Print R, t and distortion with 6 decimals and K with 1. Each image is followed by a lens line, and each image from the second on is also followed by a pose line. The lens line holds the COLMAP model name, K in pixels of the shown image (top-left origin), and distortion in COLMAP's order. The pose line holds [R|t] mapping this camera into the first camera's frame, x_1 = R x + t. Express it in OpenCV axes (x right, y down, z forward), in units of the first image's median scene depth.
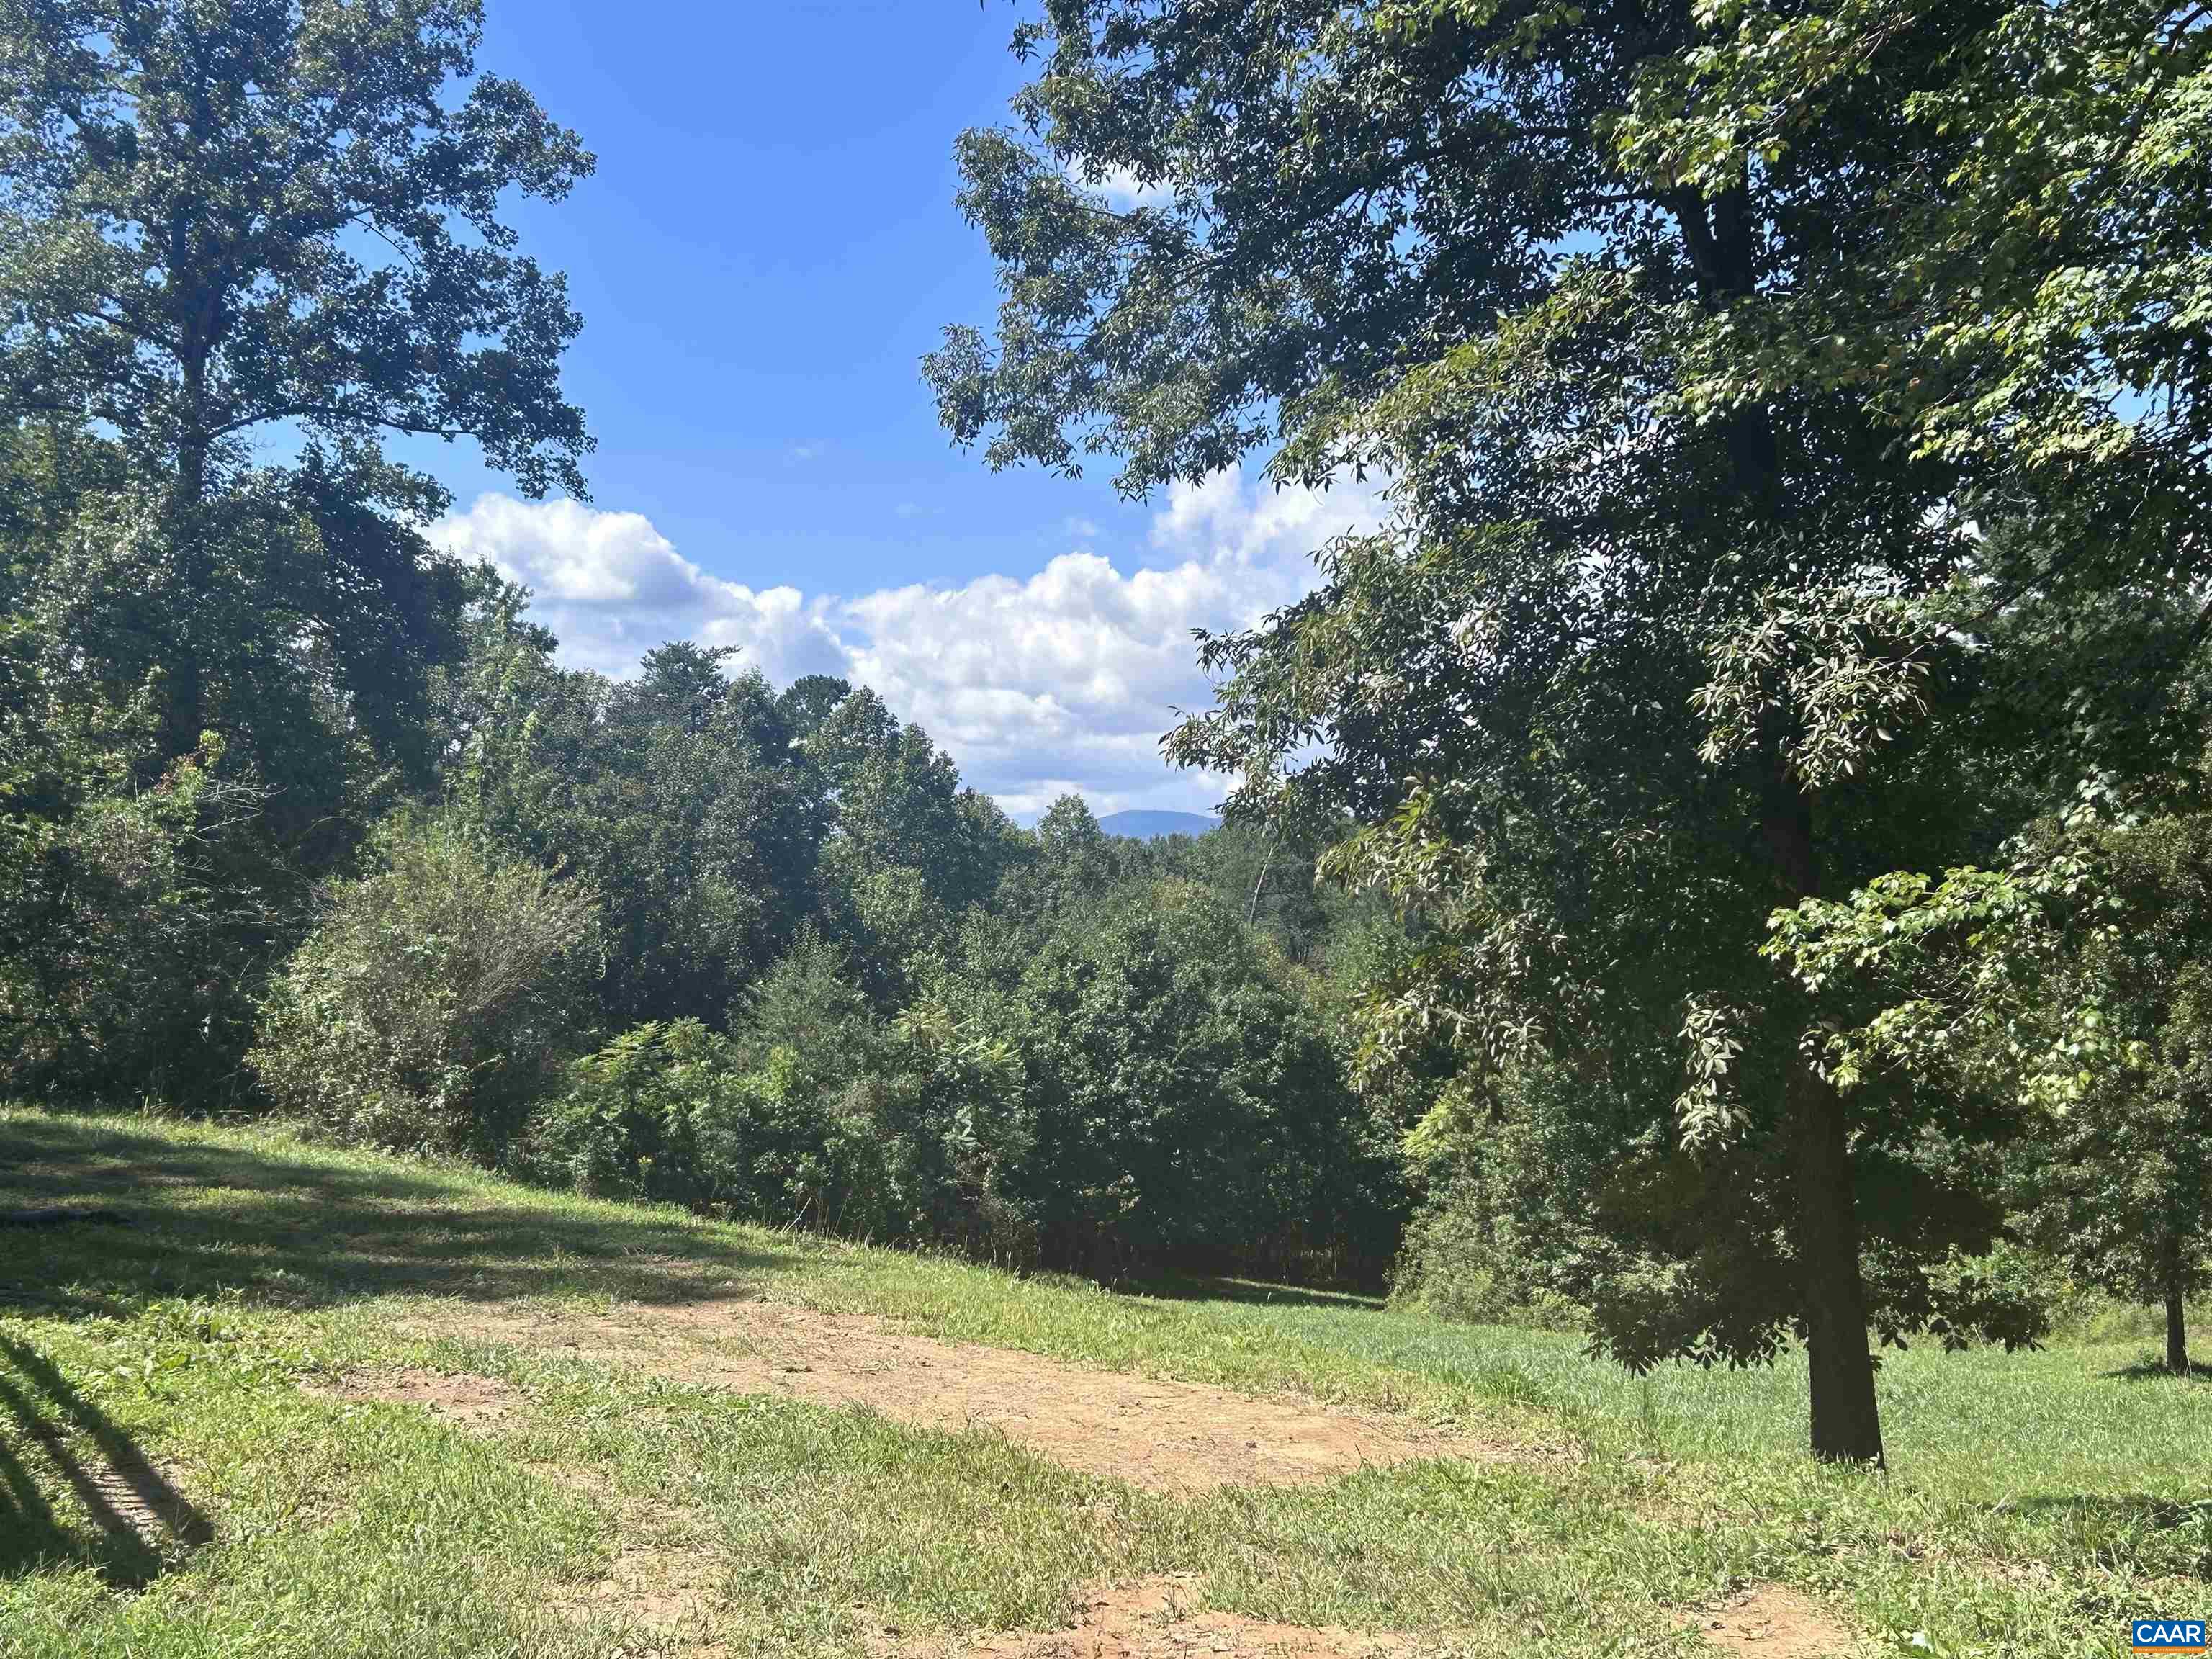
lens RADIAL K [[2687.3, 0, 1106.0], [0, 2687.3, 829.5], [0, 0, 1]] dist [-0.083606, 0.070524]
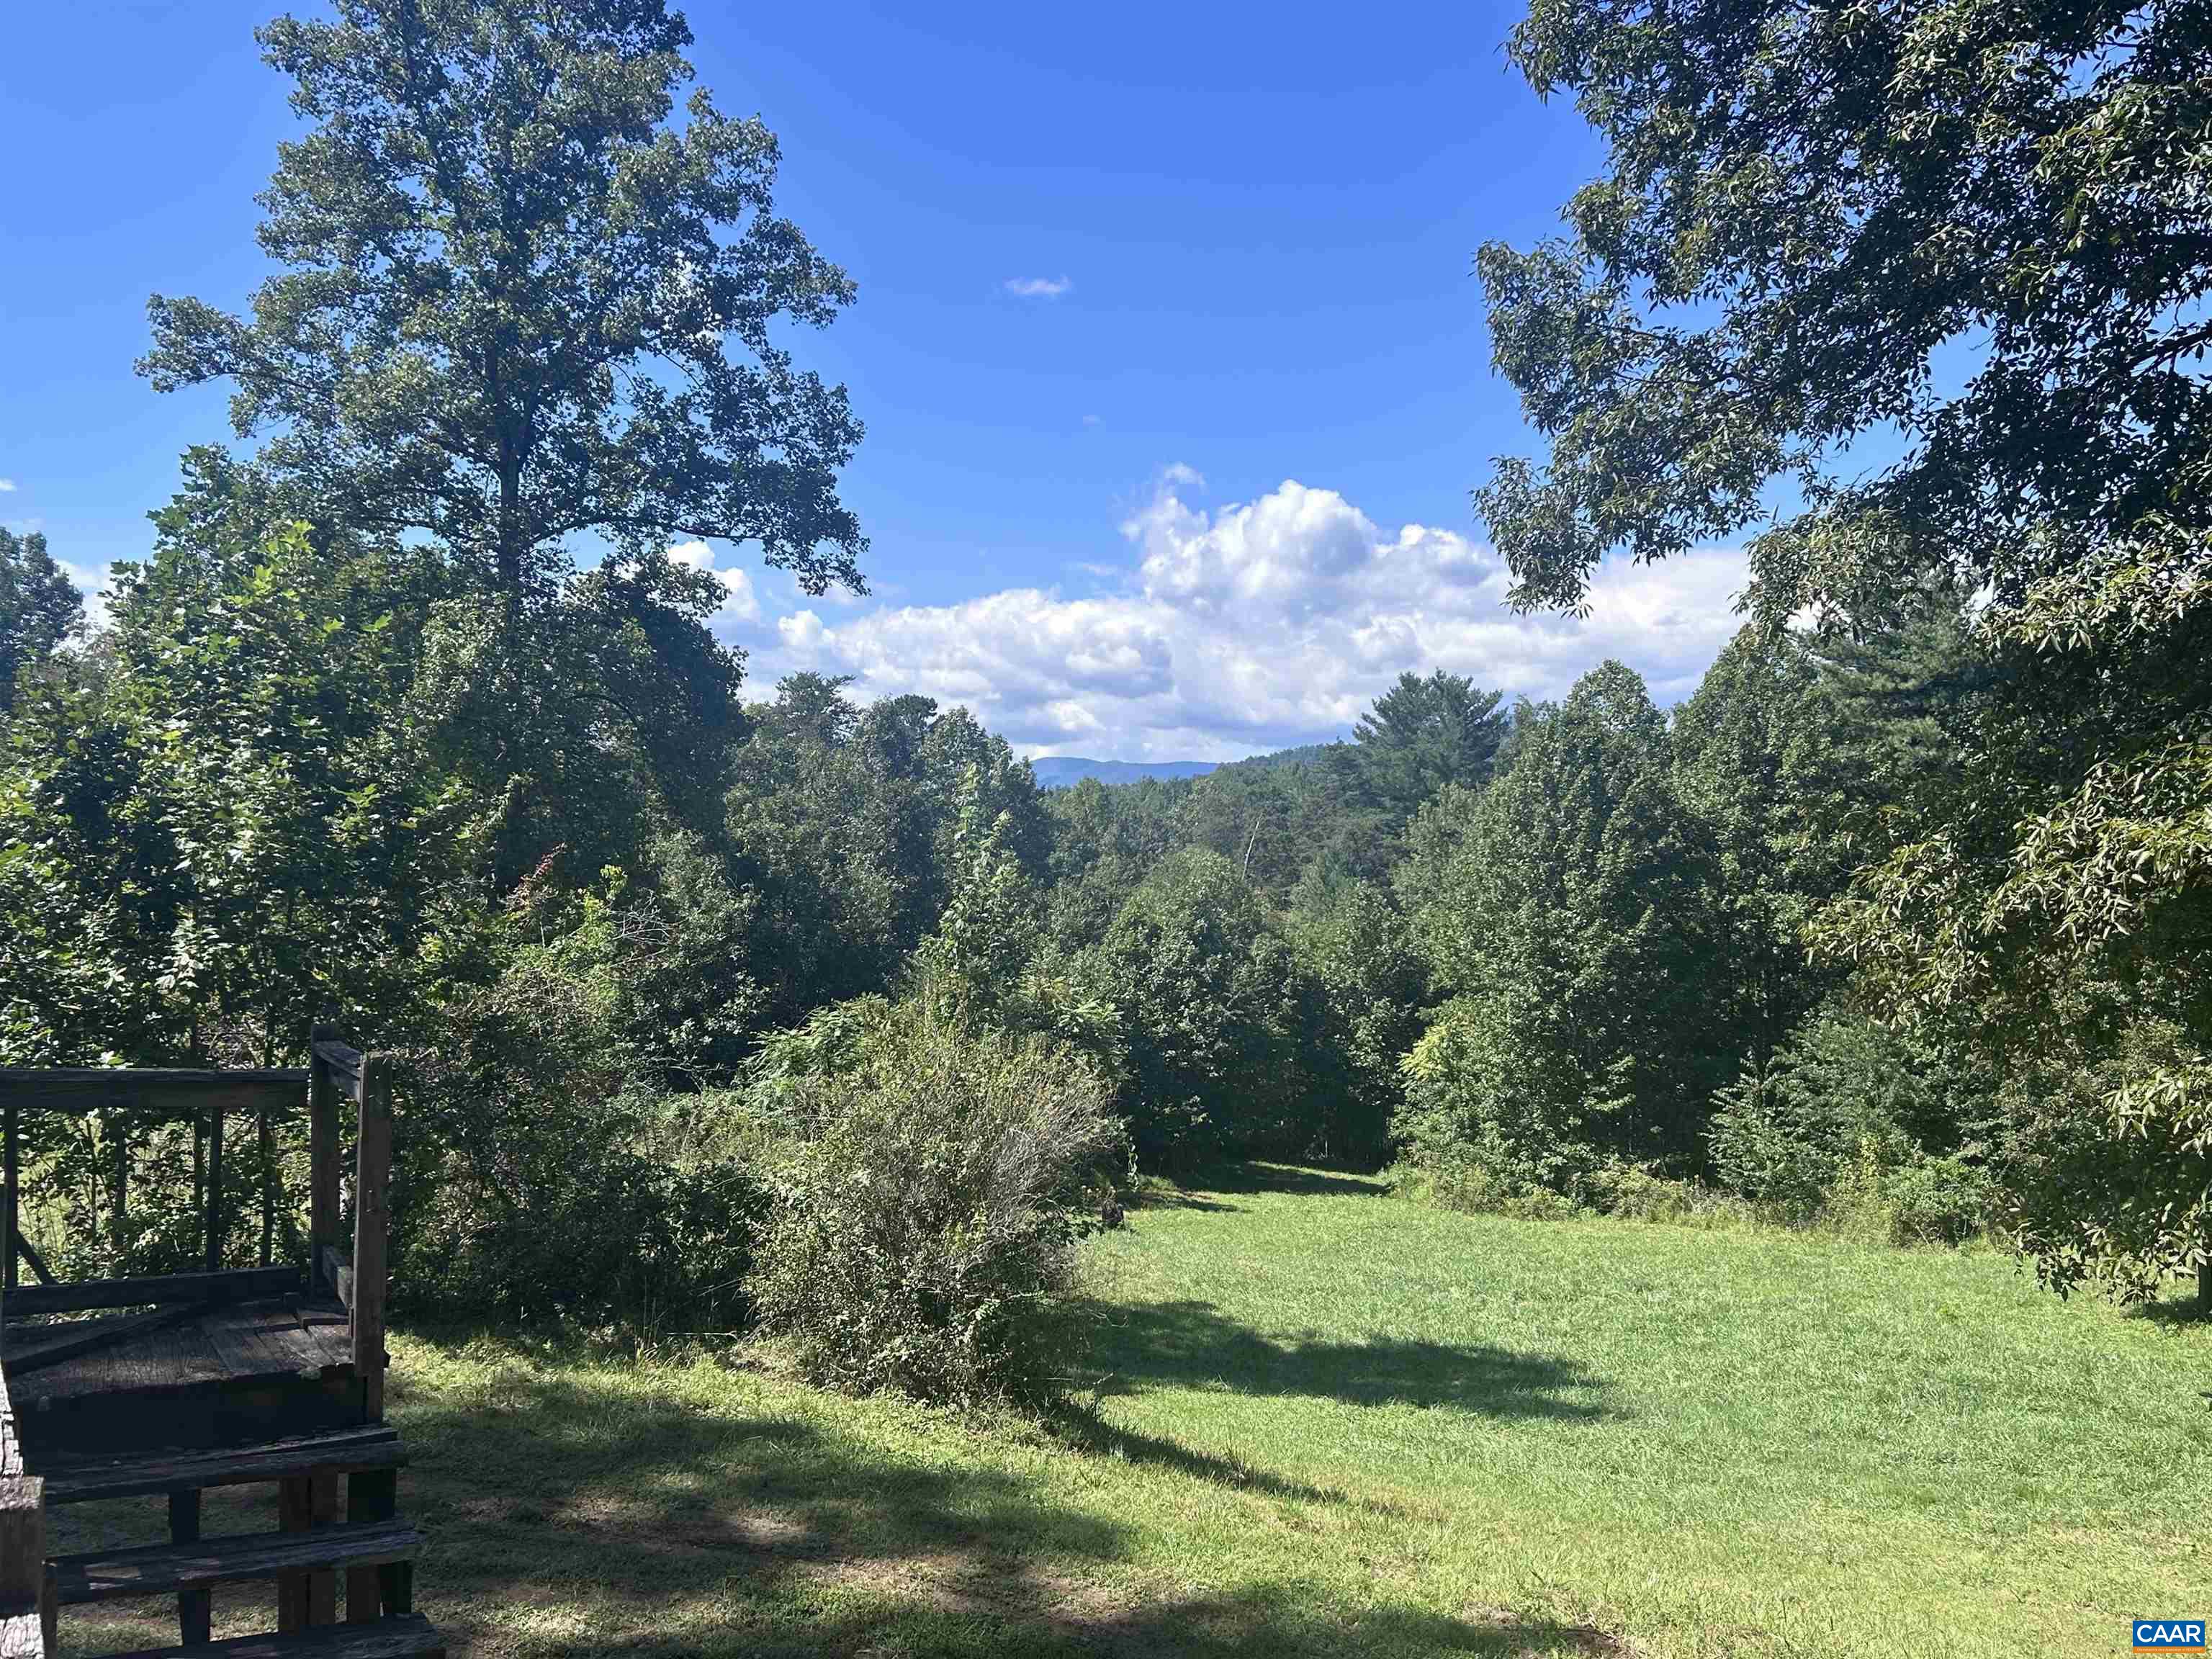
lens RADIAL K [[2018.6, 0, 1106.0], [0, 2018.6, 829.5], [0, 0, 1]] dist [0.004067, -0.004695]
pose [[0.999846, -0.017501, 0.001594, -0.092421], [0.017473, 0.999714, 0.016354, -0.036250], [-0.001879, -0.016324, 0.999865, 0.147274]]
